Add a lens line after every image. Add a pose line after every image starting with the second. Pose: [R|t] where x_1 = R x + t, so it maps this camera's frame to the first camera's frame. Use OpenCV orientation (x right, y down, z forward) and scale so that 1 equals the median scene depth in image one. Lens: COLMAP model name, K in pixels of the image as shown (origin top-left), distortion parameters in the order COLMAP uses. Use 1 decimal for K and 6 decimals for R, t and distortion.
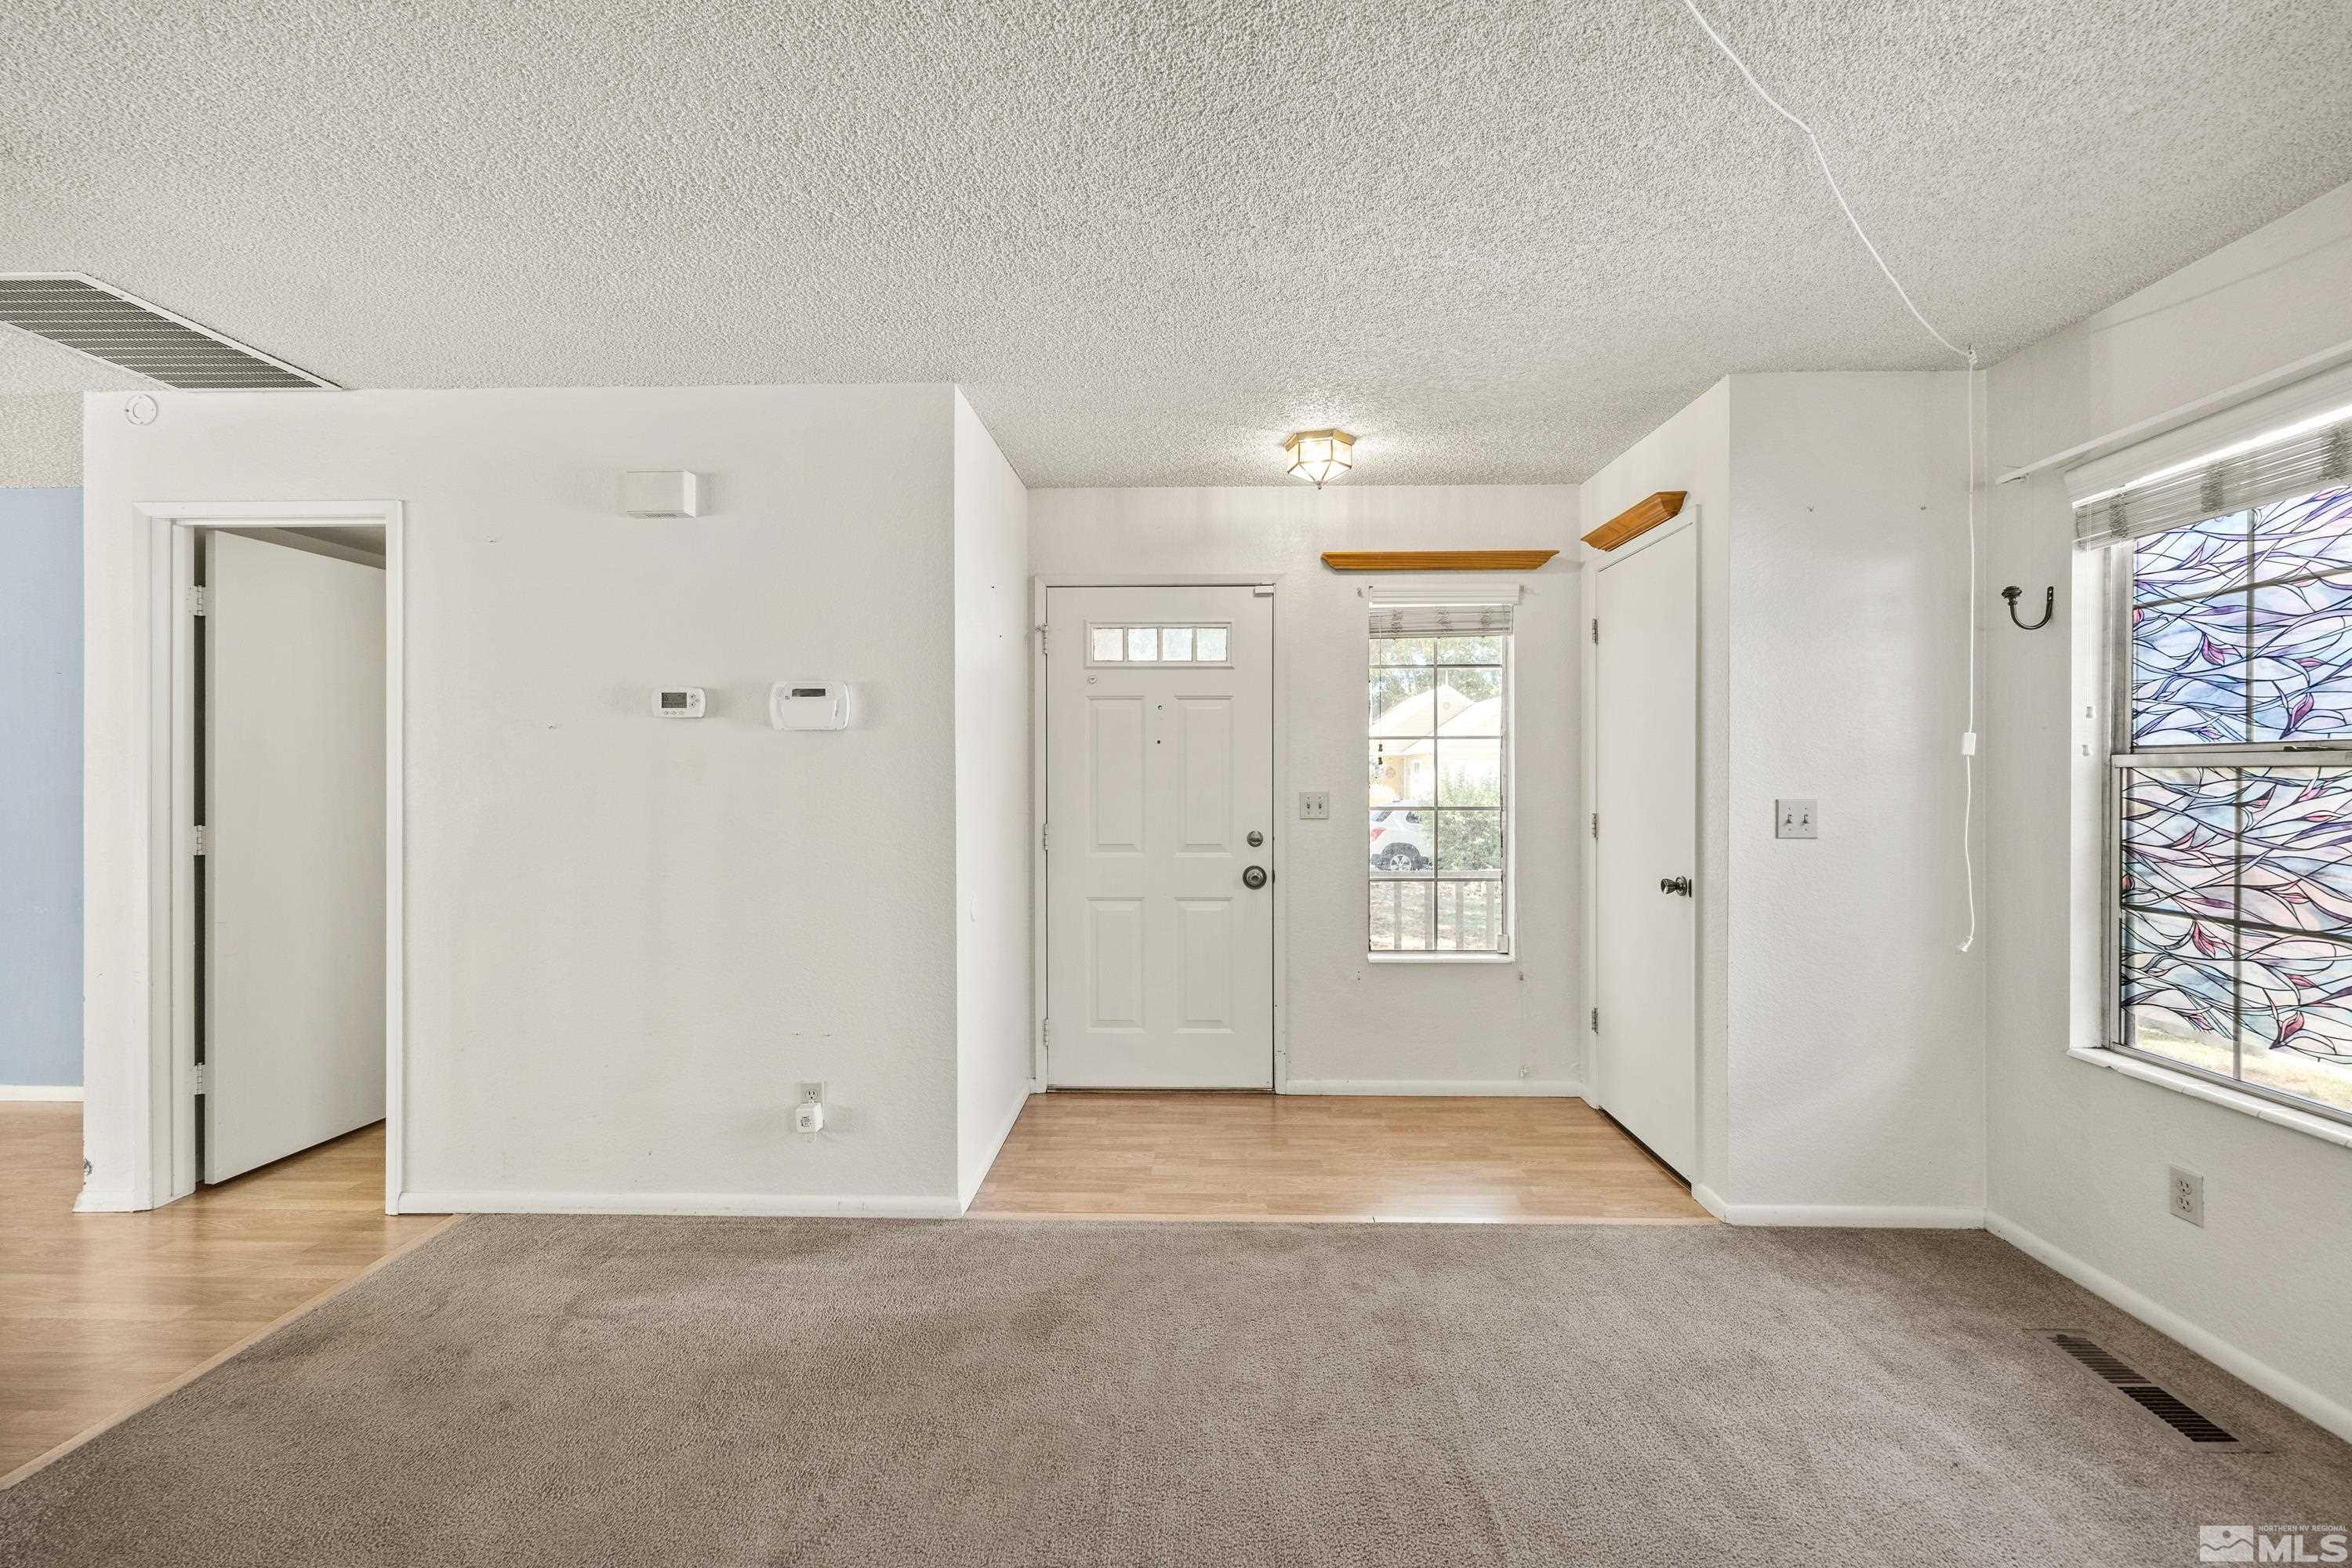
lens RADIAL K [[955.0, 0, 1194.5], [0, 955.0, 777.1], [0, 0, 1]] dist [-0.000805, 0.000123]
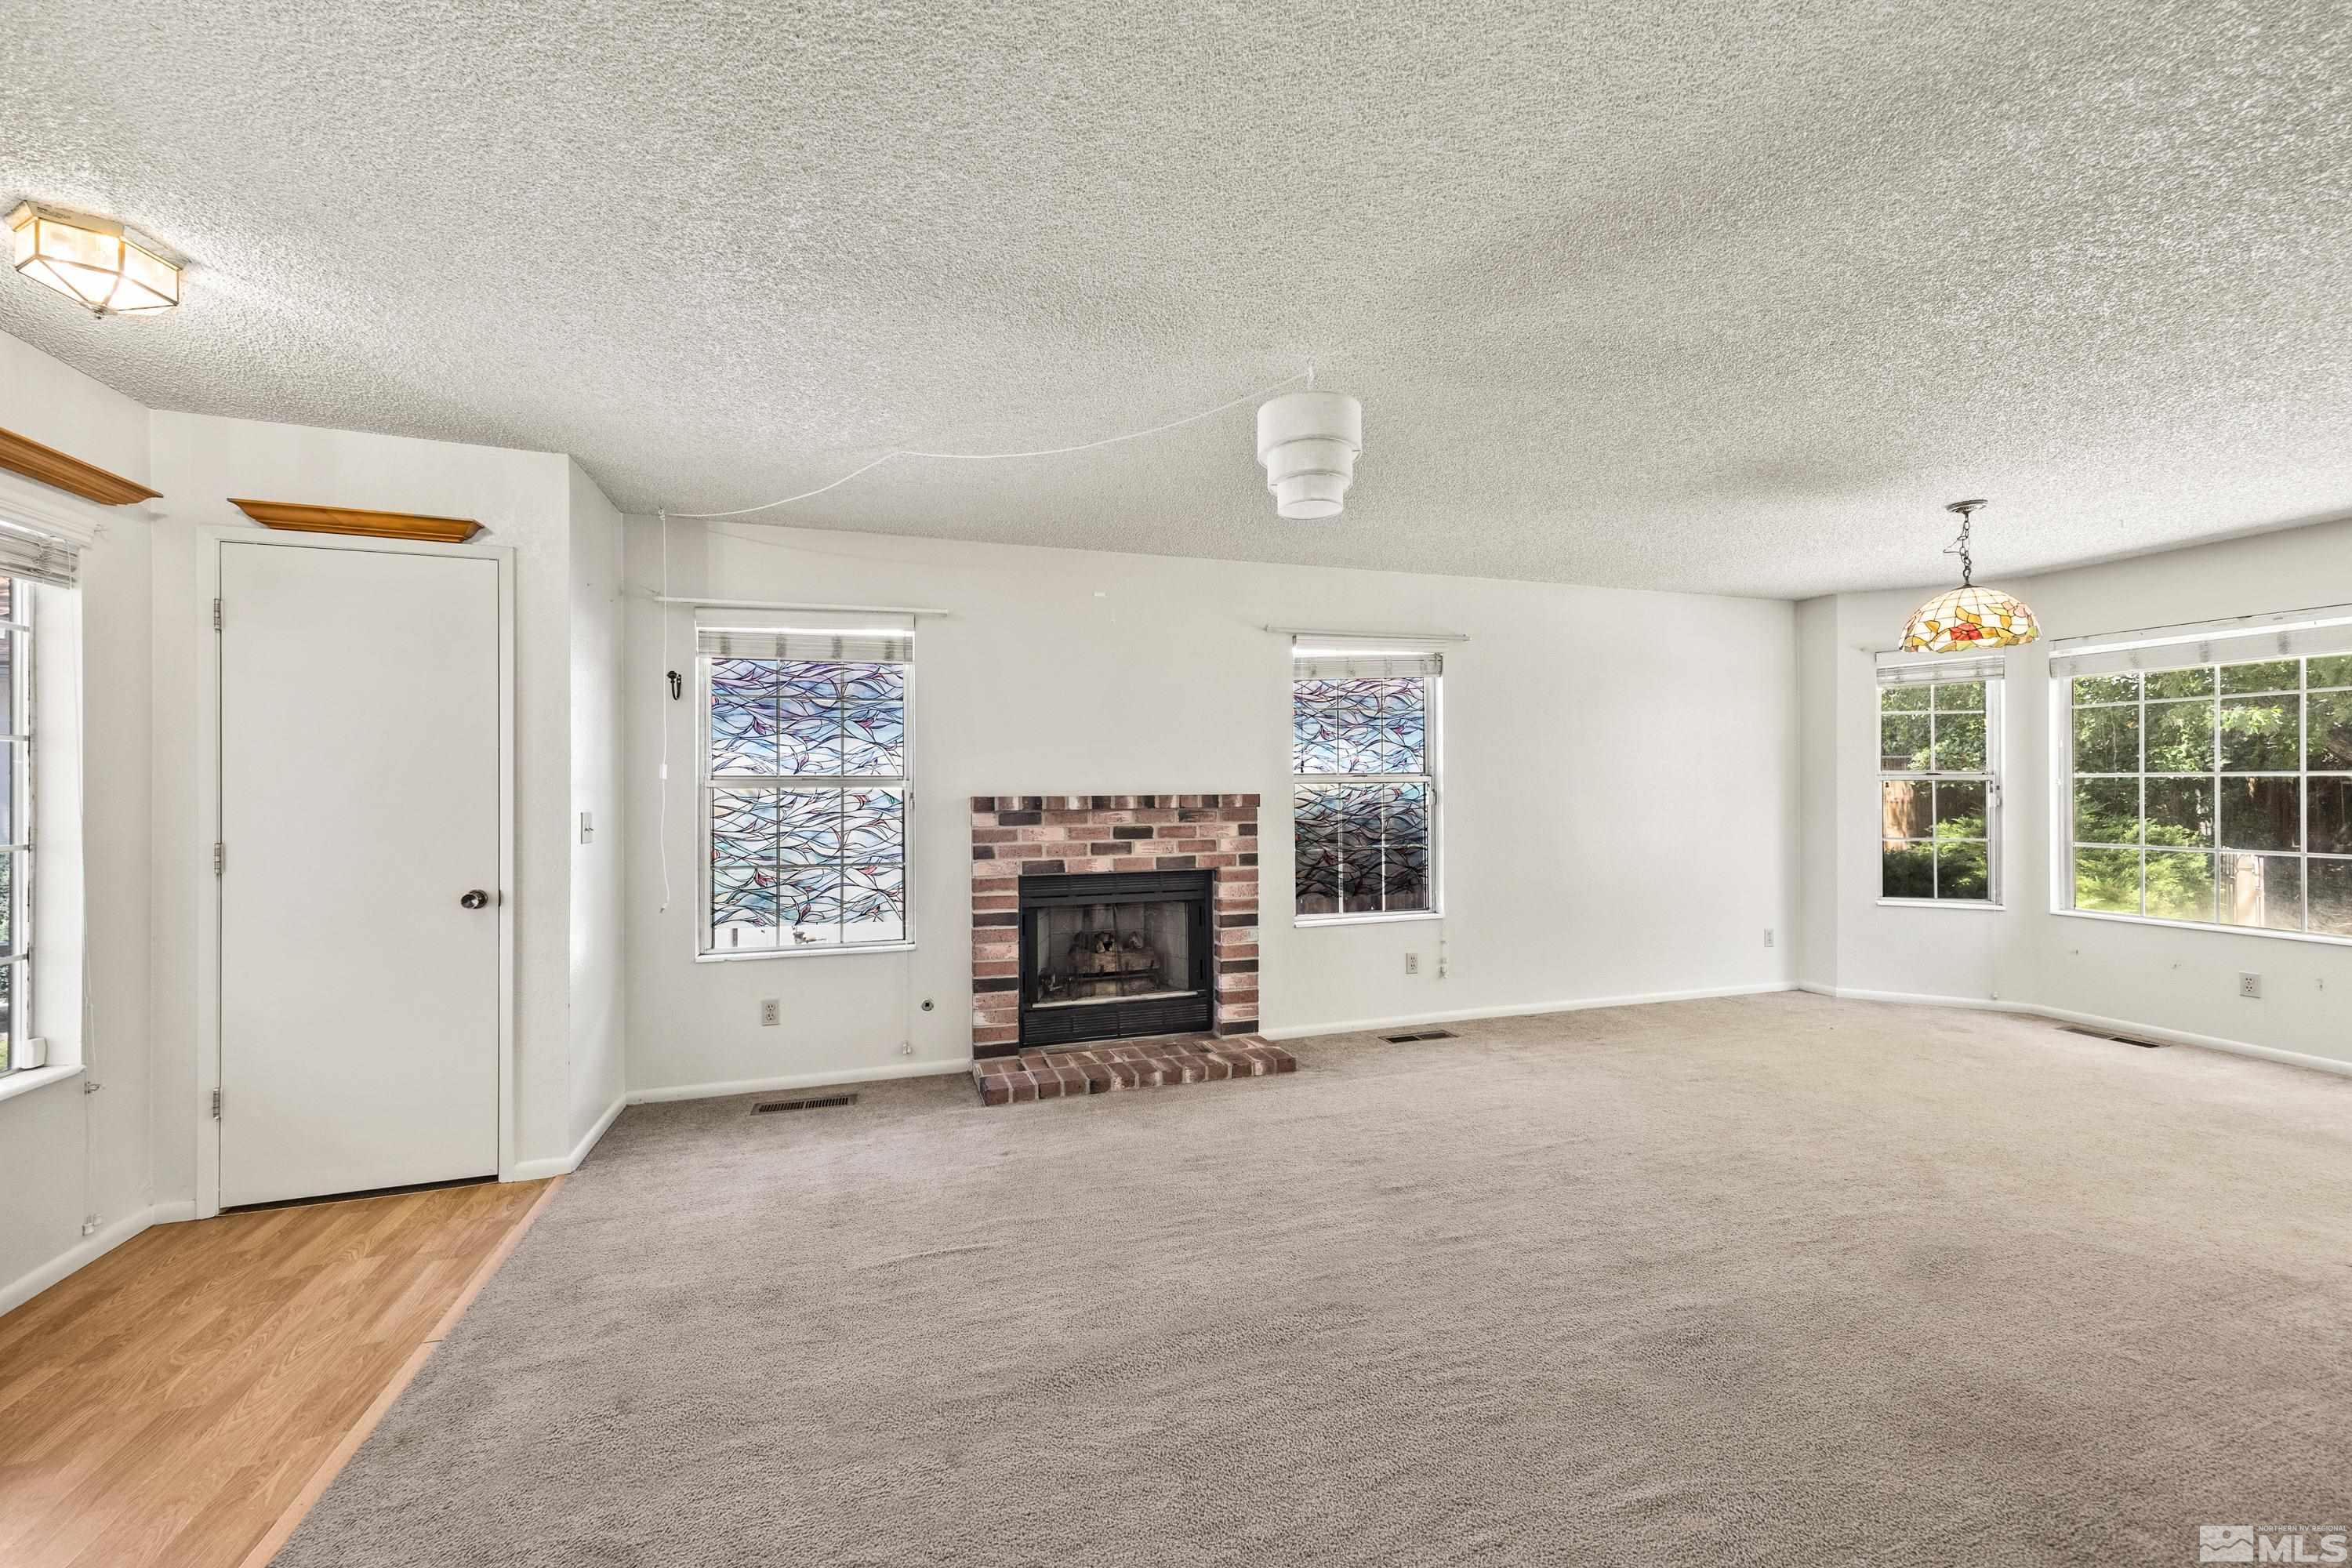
lens RADIAL K [[955.0, 0, 1189.1], [0, 955.0, 786.5], [0, 0, 1]] dist [-0.000805, 0.000123]
pose [[-0.357846, 0.005374, 0.933765, -1.019750], [0.008299, 0.999962, -0.002575, -0.001205], [-0.933744, 0.006828, -0.357877, 0.875048]]
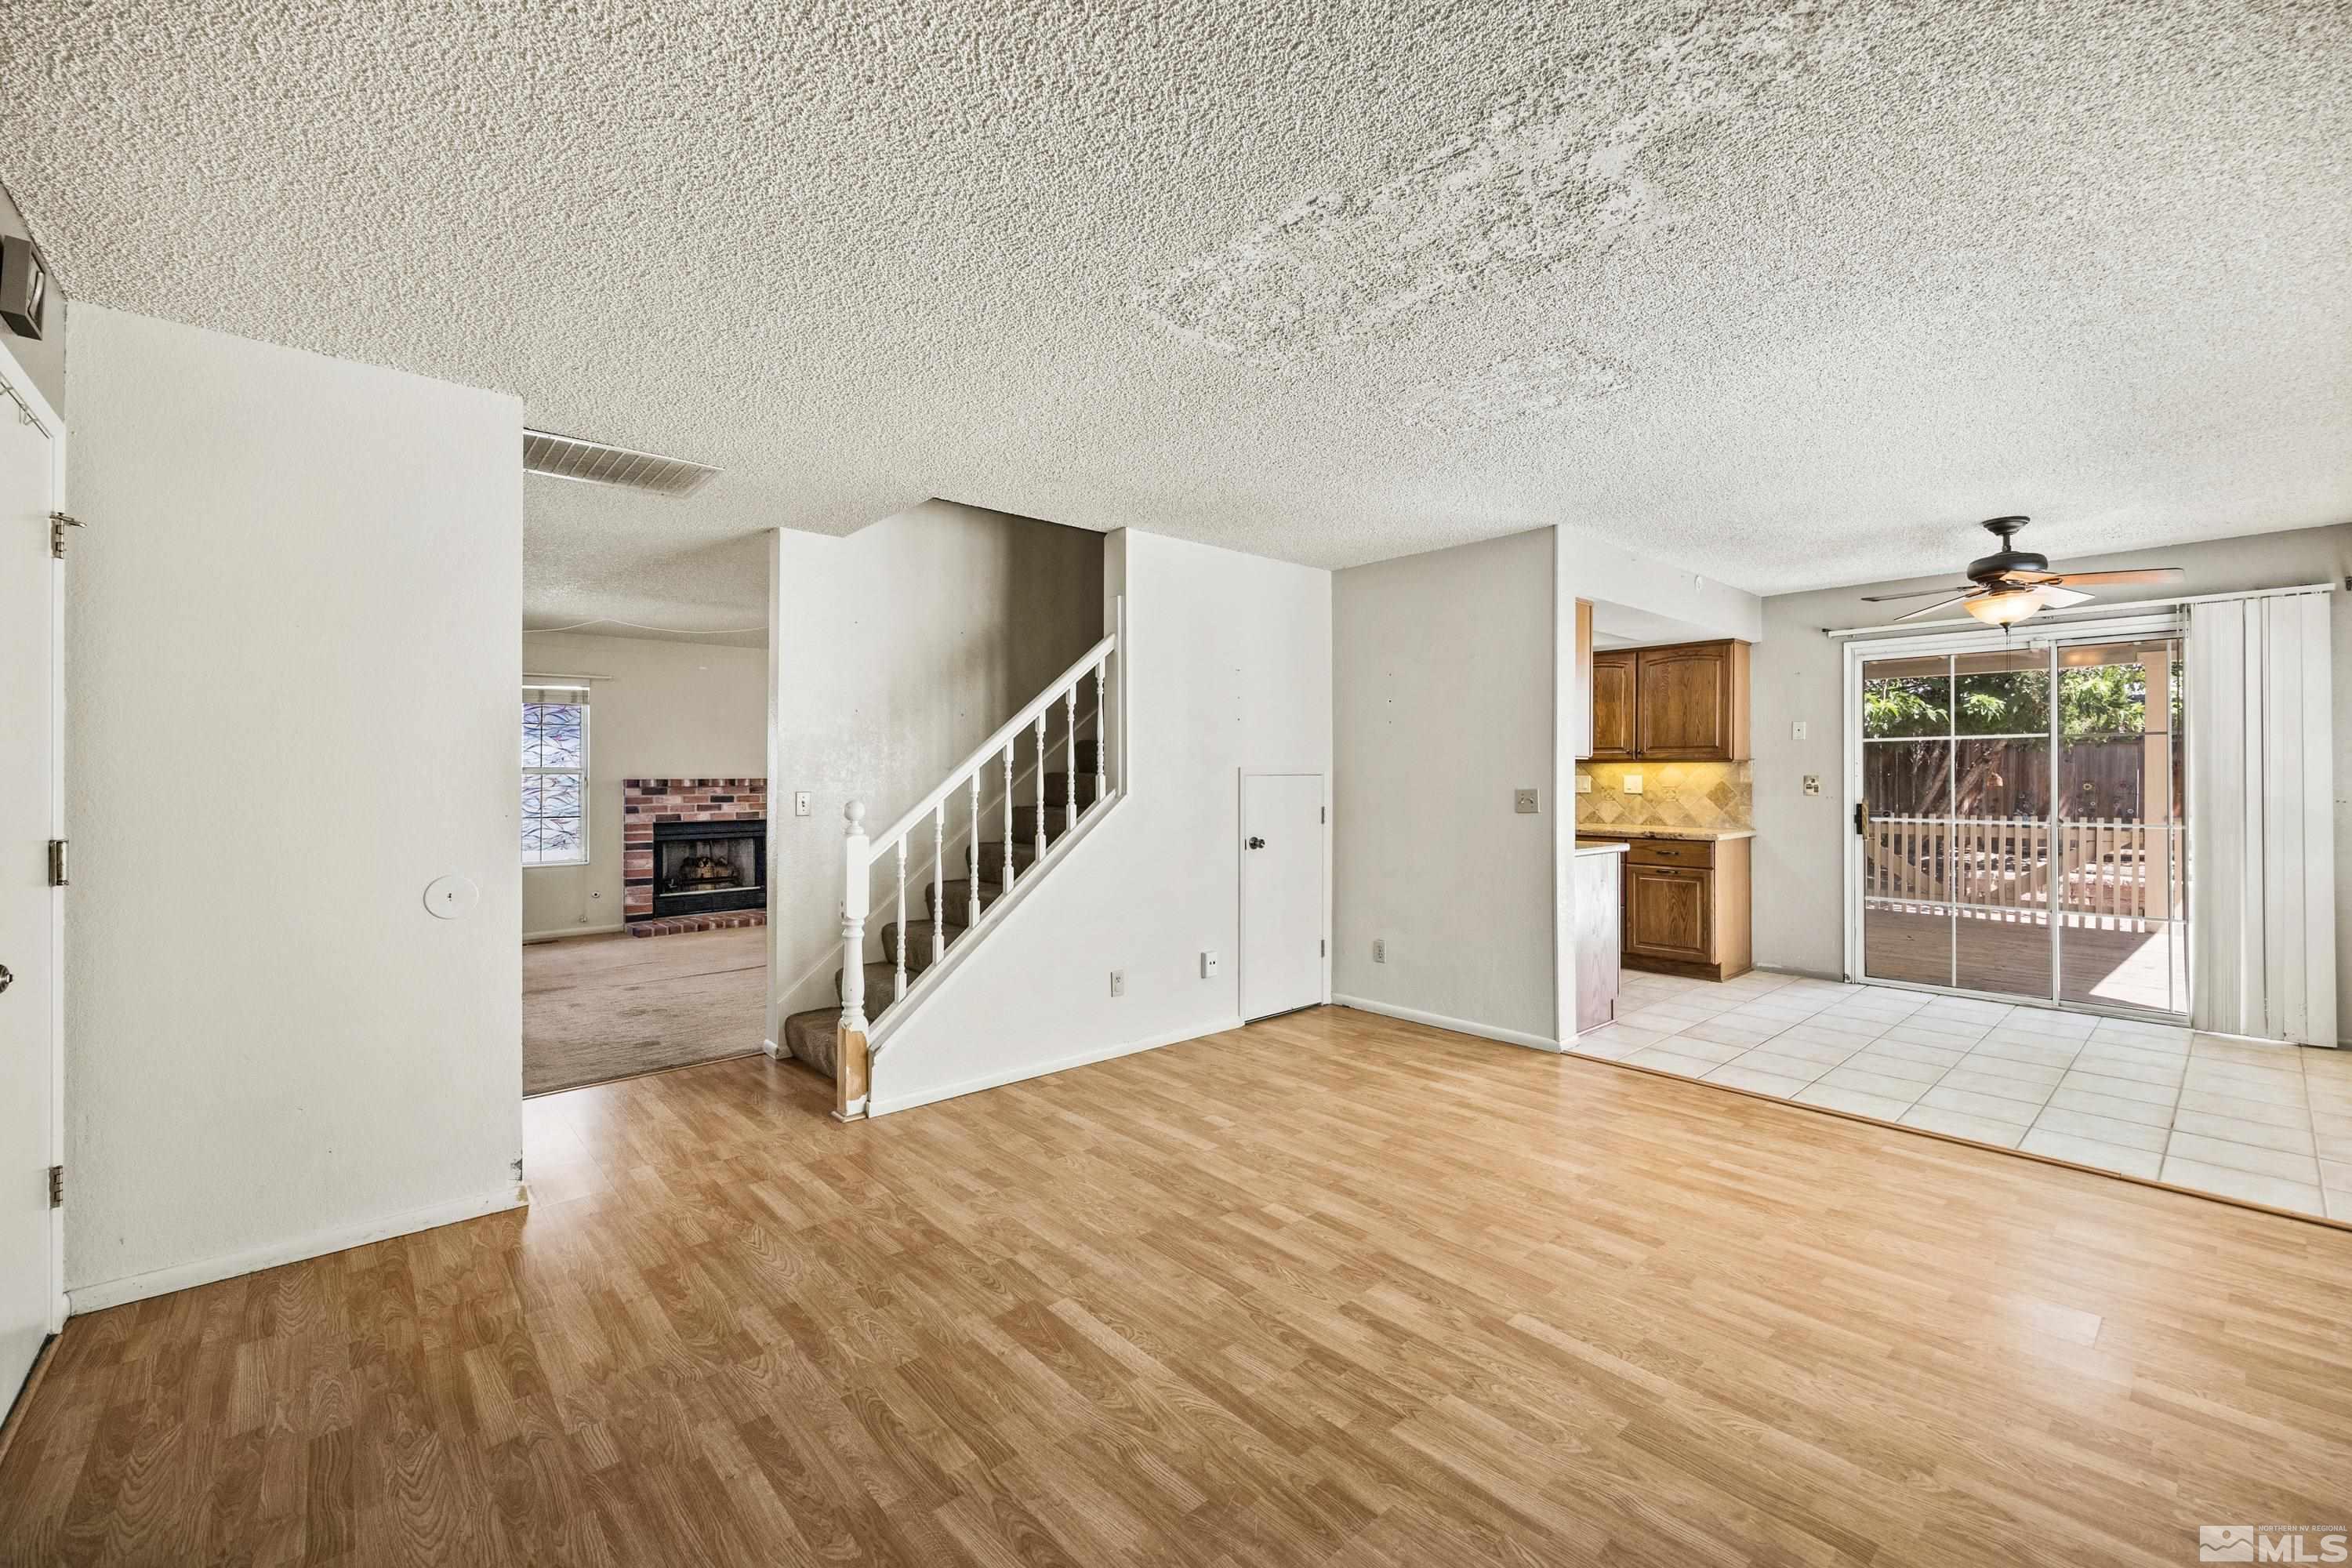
lens RADIAL K [[955.0, 0, 1174.1], [0, 955.0, 773.4], [0, 0, 1]] dist [-0.000805, 0.000123]
pose [[-0.688879, 0.007440, 0.724839, -3.080265], [0.005992, 0.999972, -0.004569, 0.018371], [-0.724852, 0.001196, -0.688904, 1.577180]]
